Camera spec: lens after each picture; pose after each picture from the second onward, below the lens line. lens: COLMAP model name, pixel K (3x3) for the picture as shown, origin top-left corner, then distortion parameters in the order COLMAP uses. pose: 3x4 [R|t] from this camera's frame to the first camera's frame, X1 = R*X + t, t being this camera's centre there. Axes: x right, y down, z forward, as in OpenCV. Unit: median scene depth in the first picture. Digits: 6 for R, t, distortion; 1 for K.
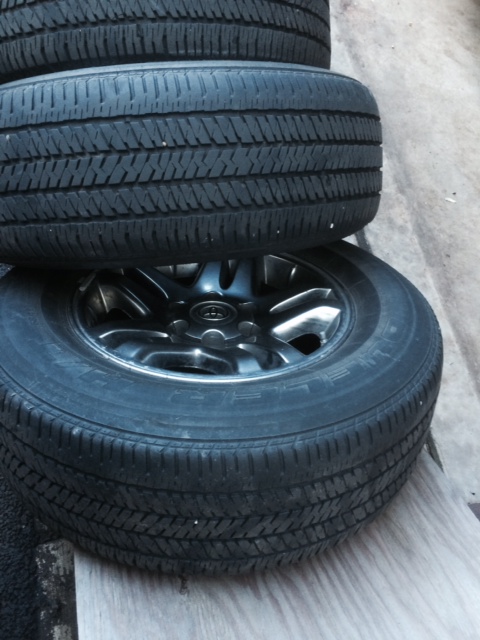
lens RADIAL K [[560.8, 0, 241.6], [0, 560.8, 318.0], [0, 0, 1]] dist [0.087186, -0.094949]
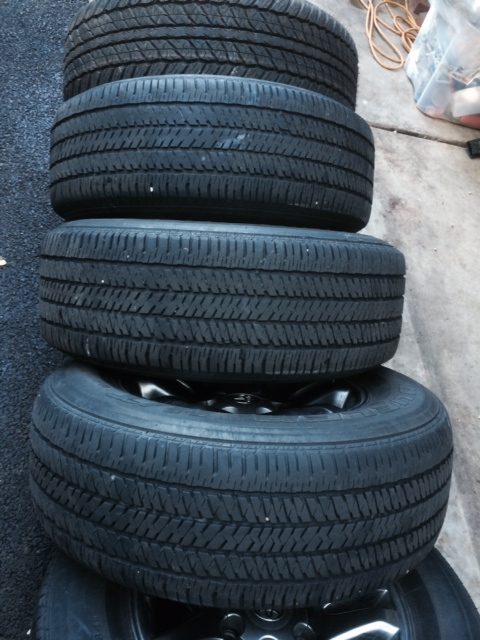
lens RADIAL K [[560.8, 0, 240.4], [0, 560.8, 321.0], [0, 0, 1]] dist [0.087186, -0.094949]
pose [[0.991371, 0.130452, 0.012912, -0.105762], [-0.128678, 0.987207, -0.094155, -0.241857], [-0.025029, 0.091681, 0.995474, -0.023551]]
